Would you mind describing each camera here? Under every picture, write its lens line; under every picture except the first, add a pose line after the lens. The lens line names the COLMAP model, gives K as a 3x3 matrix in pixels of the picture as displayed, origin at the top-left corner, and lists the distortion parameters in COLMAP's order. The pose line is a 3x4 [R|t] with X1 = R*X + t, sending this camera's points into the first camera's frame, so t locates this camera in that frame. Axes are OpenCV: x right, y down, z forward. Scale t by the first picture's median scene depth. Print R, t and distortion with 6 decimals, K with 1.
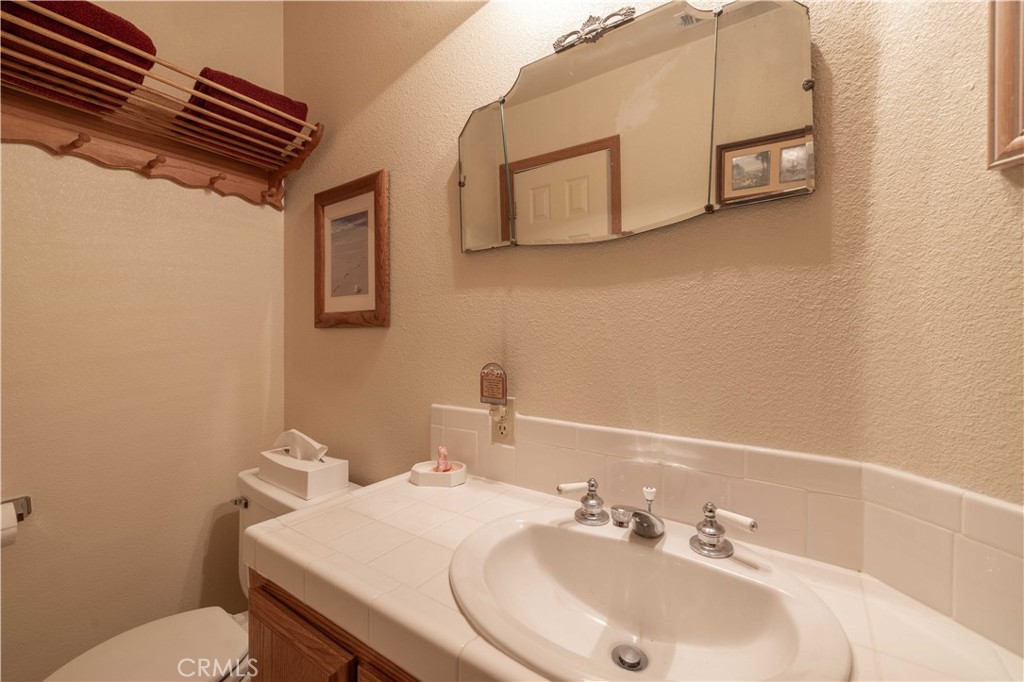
lens RADIAL K [[429.9, 0, 505.2], [0, 429.9, 338.8], [0, 0, 1]] dist [-0.001763, -0.000110]
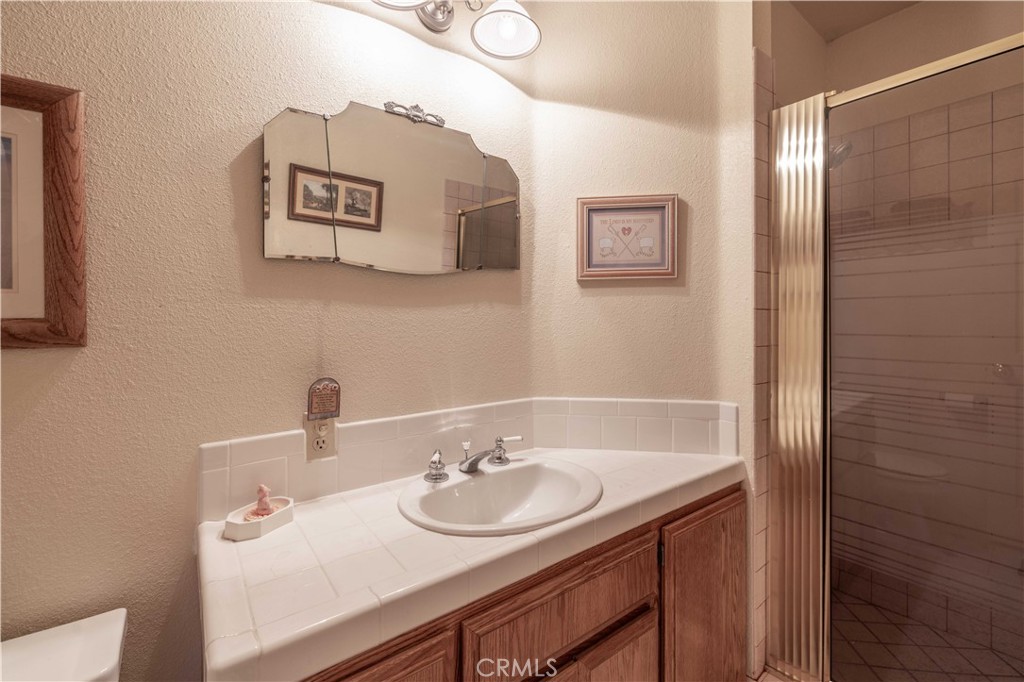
lens RADIAL K [[436.8, 0, 501.7], [0, 436.8, 324.1], [0, 0, 1]] dist [0.001293, 0.000059]
pose [[0.313063, -0.009949, 0.949680, -0.877845], [0.018111, 0.999826, 0.004504, -0.066014], [-0.949560, 0.015789, 0.313188, 0.297100]]
